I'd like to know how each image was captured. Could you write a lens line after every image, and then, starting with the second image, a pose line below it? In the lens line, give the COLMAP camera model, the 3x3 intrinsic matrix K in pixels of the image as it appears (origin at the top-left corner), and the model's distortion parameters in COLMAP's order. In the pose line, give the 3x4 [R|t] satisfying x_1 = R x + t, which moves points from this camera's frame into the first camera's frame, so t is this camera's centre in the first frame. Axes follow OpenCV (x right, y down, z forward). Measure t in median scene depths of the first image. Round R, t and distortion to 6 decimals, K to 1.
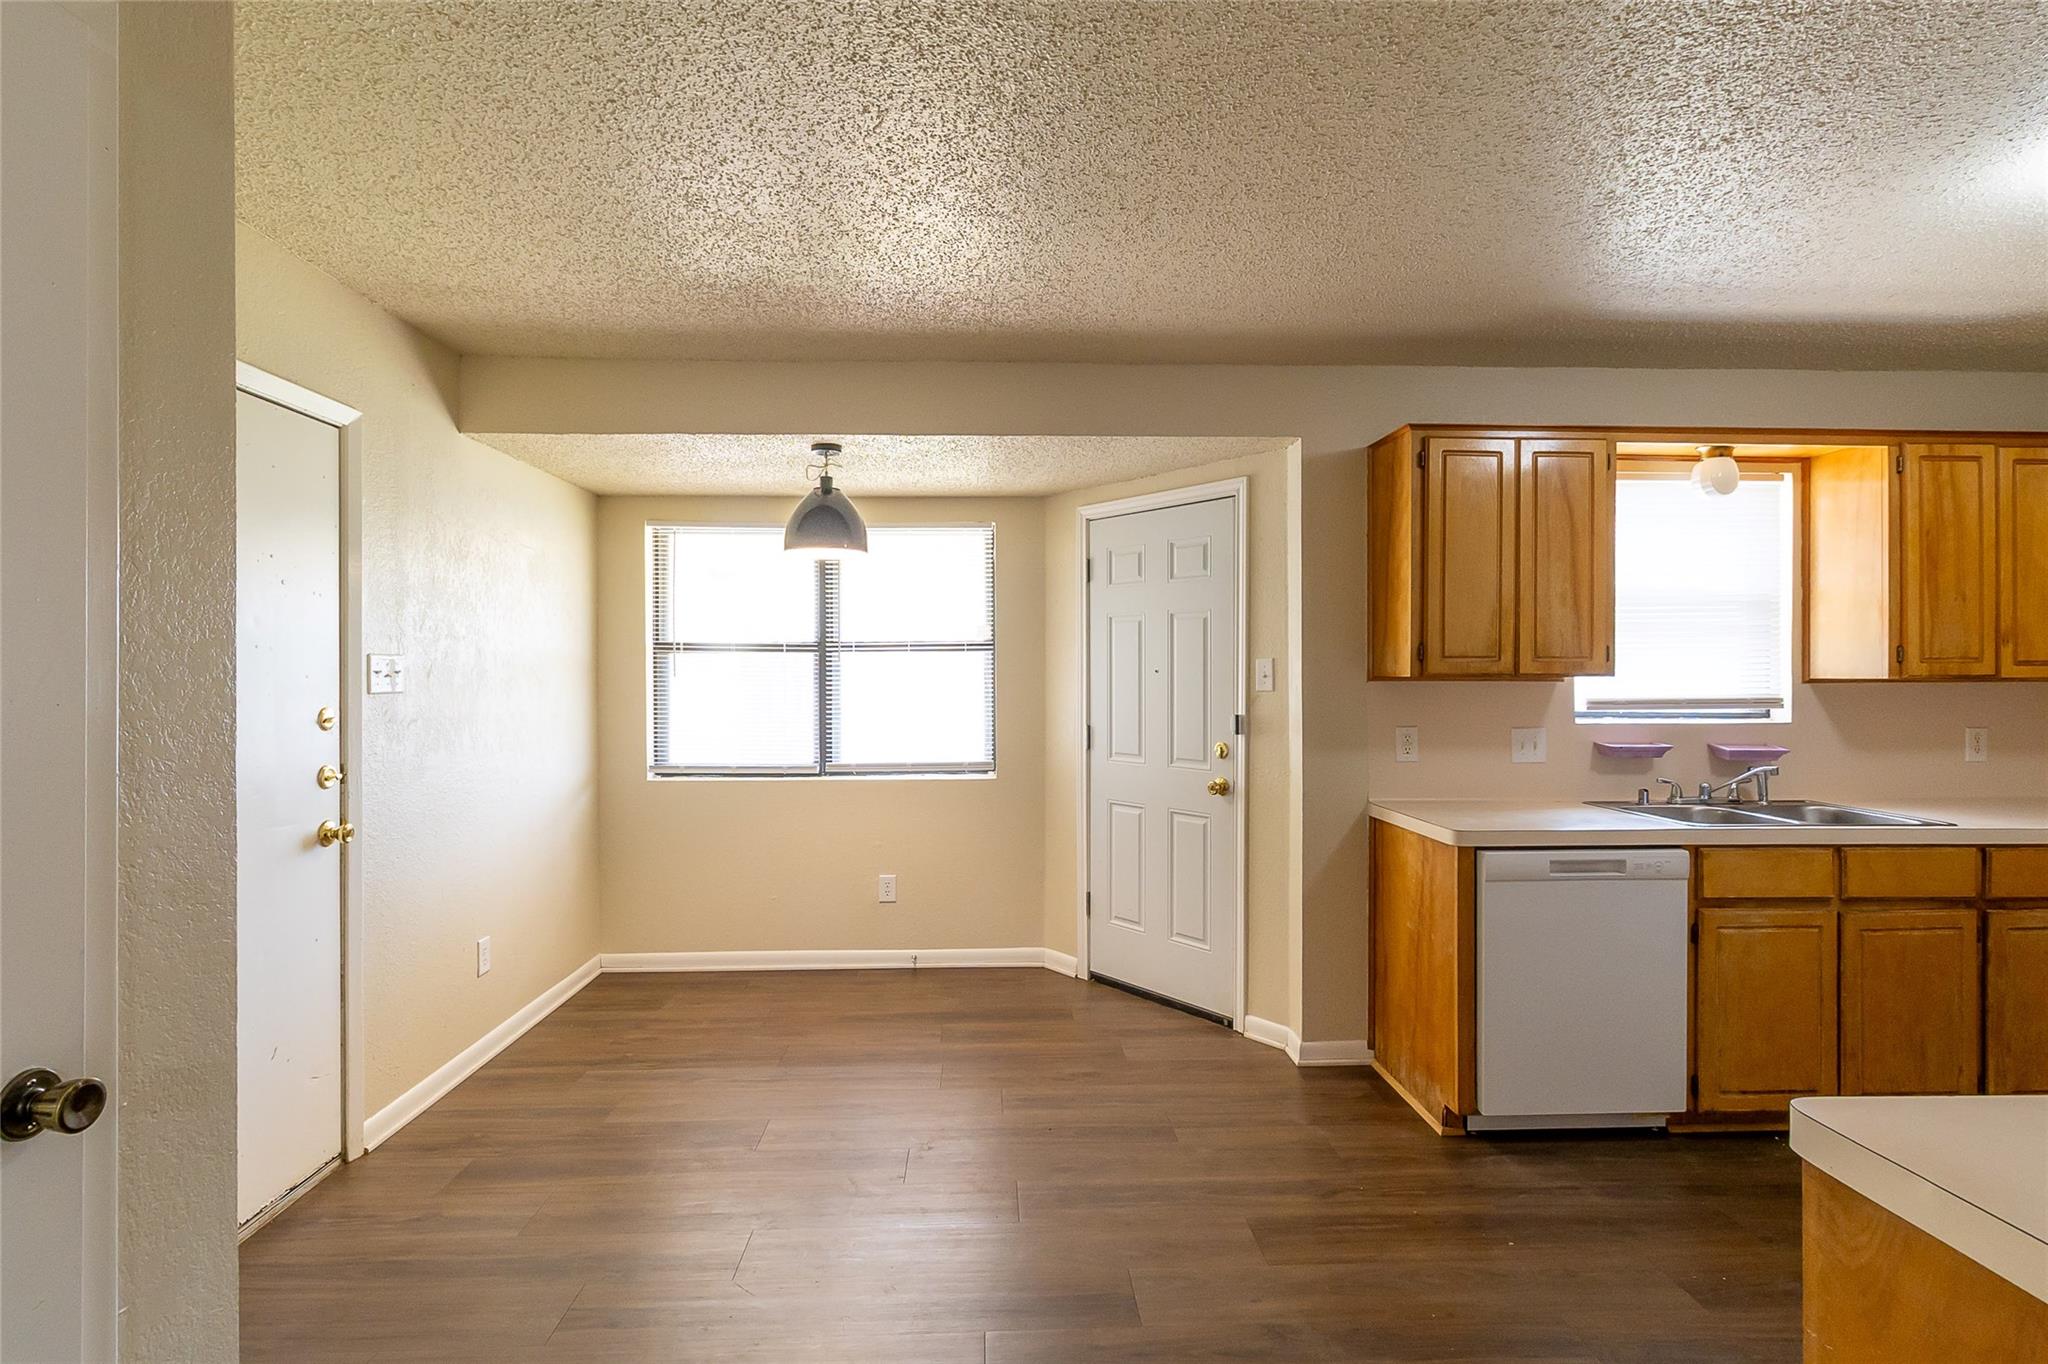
lens RADIAL K [[983.7, 0, 1027.3], [0, 983.7, 674.5], [0, 0, 1]] dist [0.000587, 0.000313]
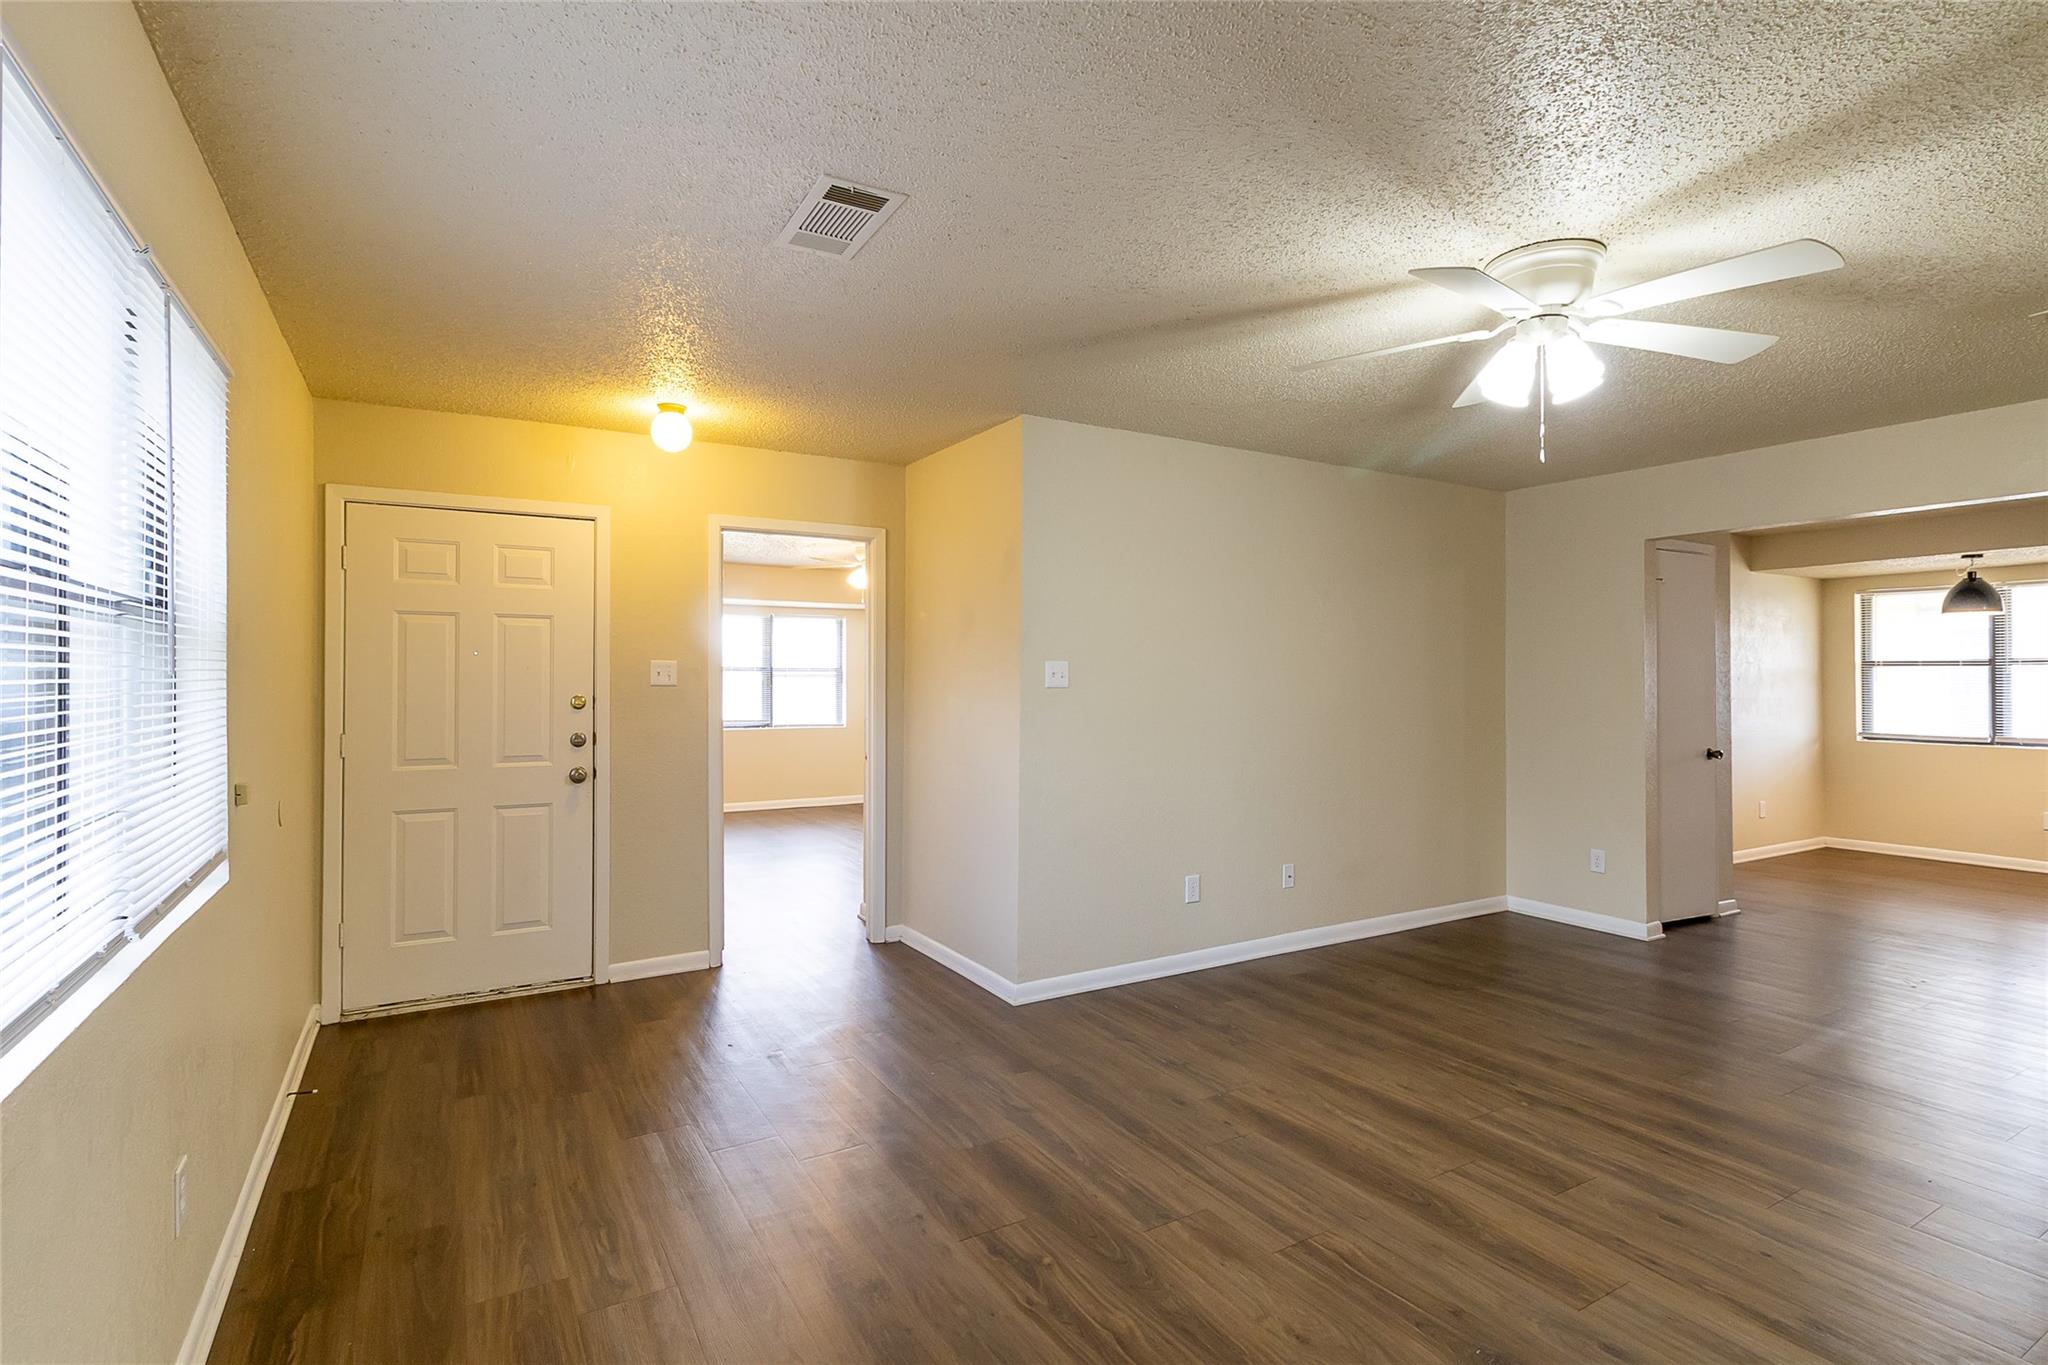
lens RADIAL K [[983.7, 0, 1027.3], [0, 983.7, 675.0], [0, 0, 1]] dist [0.000587, 0.000313]
pose [[0.479054, 0.003810, -0.877777, 0.637455], [-0.004562, 0.999988, 0.001851, -0.007253], [0.877774, 0.003118, 0.479066, -1.619782]]
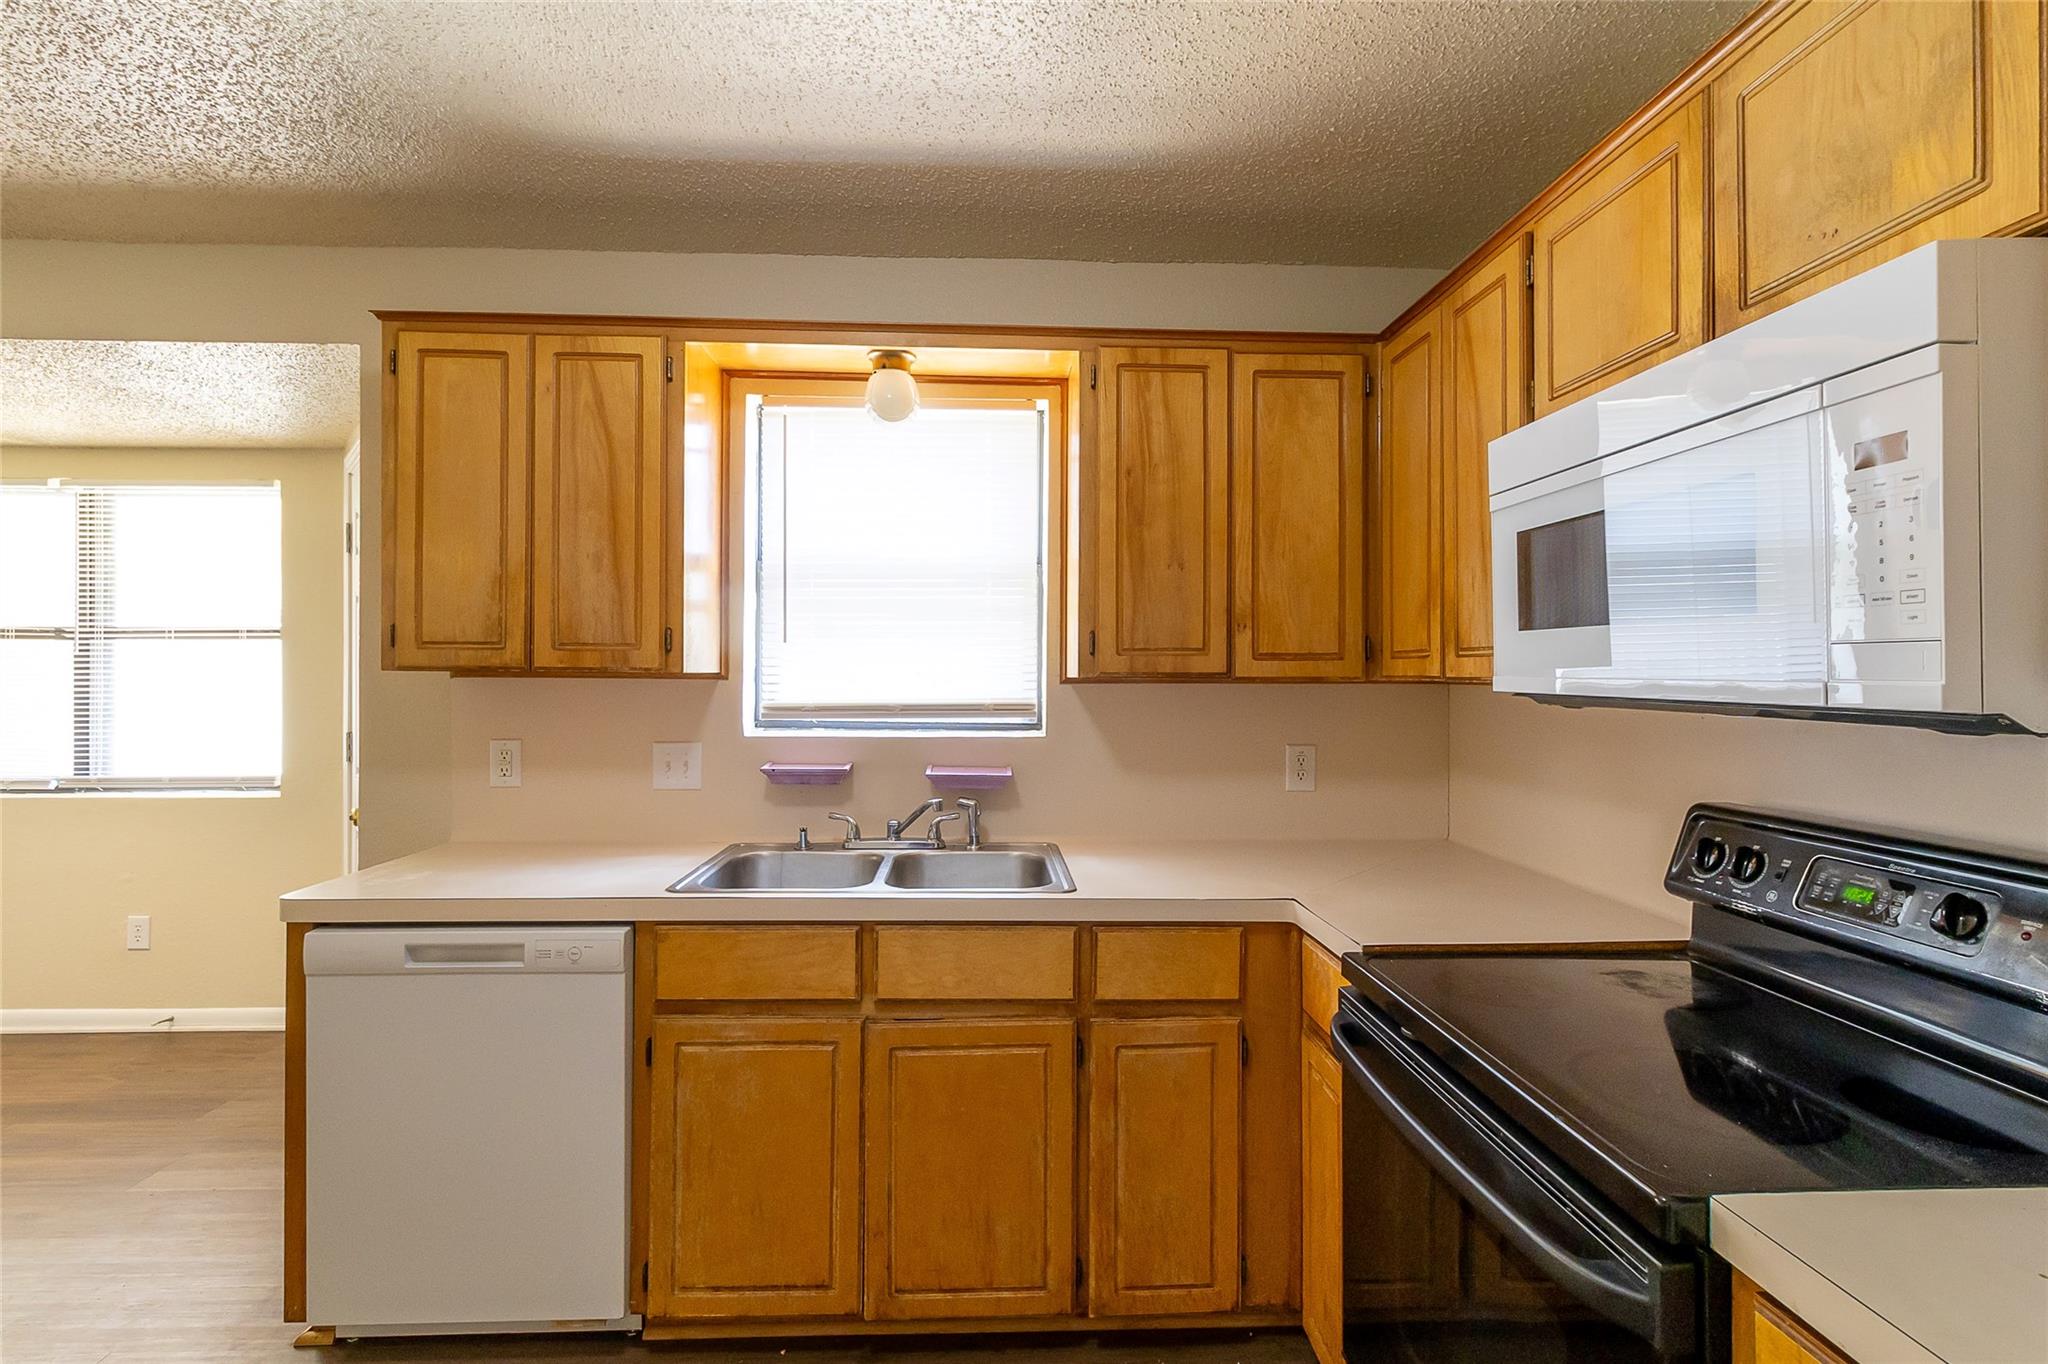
lens RADIAL K [[977.5, 0, 1046.6], [0, 977.5, 668.1], [0, 0, 1]] dist [-0.004696, -0.001223]
pose [[0.999981, 0.006170, 0.000910, 0.849229], [-0.006165, 0.999964, -0.005840, 0.001898], [-0.000946, 0.005834, 0.999983, 0.293834]]
